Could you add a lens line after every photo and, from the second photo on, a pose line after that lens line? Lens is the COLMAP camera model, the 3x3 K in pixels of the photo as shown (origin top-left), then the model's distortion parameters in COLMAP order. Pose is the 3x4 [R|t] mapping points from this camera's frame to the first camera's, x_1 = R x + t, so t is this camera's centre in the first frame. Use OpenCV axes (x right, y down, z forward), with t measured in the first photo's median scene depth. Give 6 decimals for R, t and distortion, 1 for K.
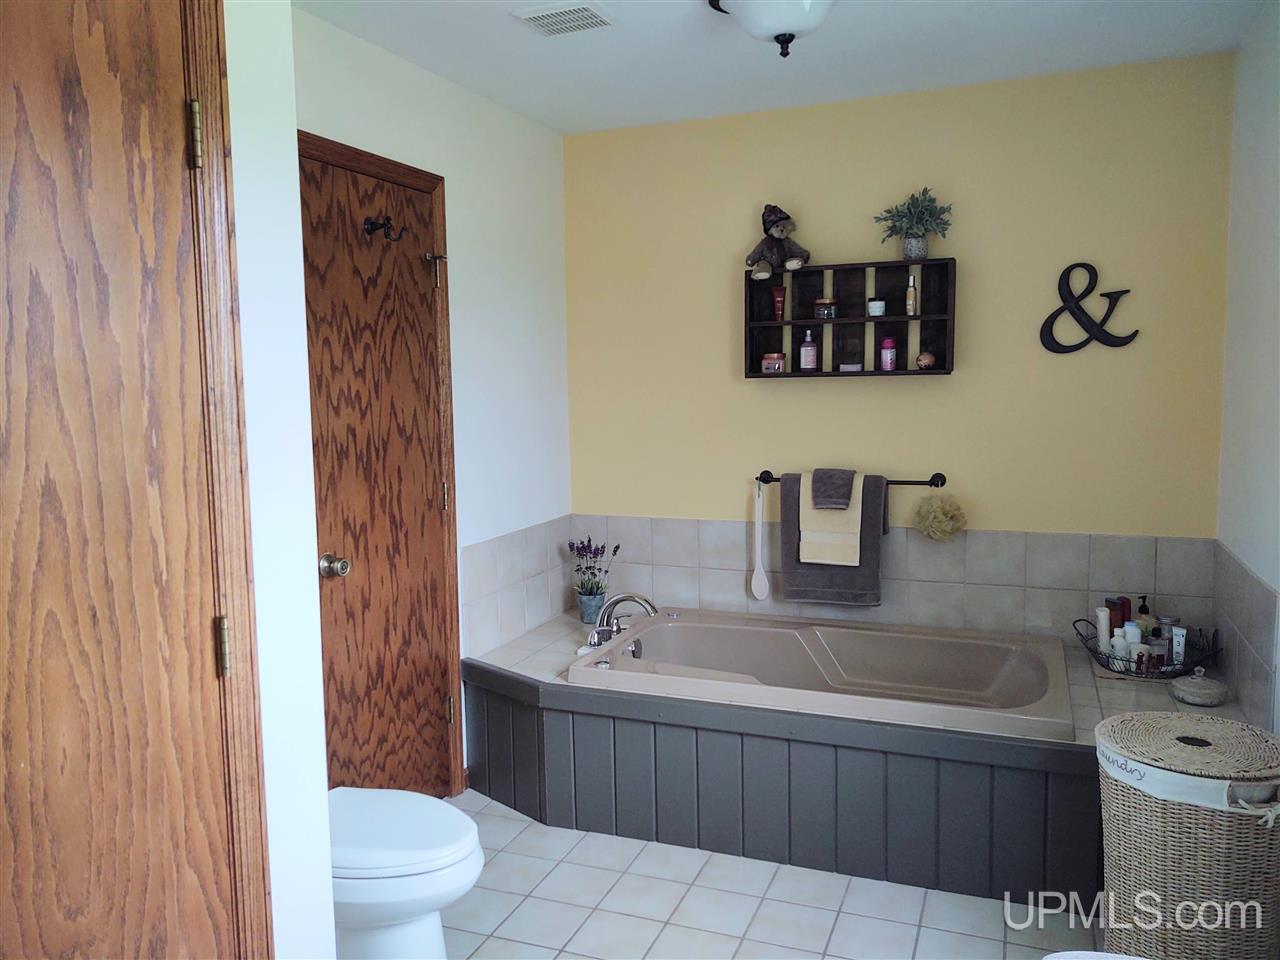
lens RADIAL K [[964.6, 0, 627.2], [0, 964.6, 479.2], [0, 0, 1]] dist [0.032292, -0.063720]
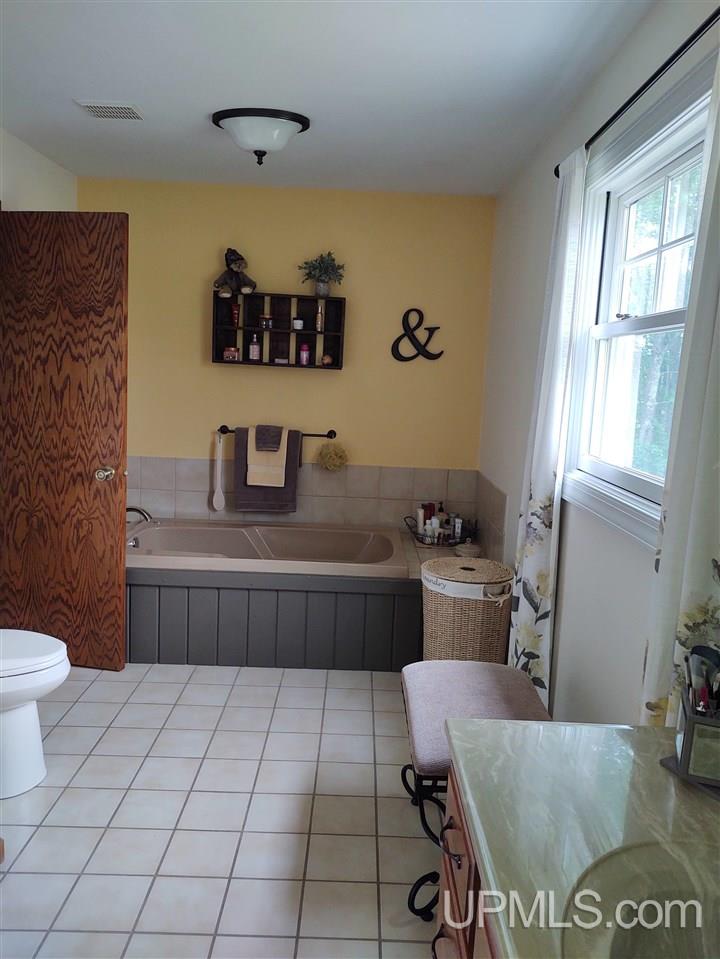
lens RADIAL K [[722.7, 0, 367.1], [0, 722.7, 482.8], [0, 0, 1]] dist [0.032292, -0.063720]
pose [[0.919042, 0.001980, 0.394154, -0.106198], [-0.024610, 0.998325, 0.052368, 0.017849], [-0.393390, -0.057828, 0.917551, -0.149558]]
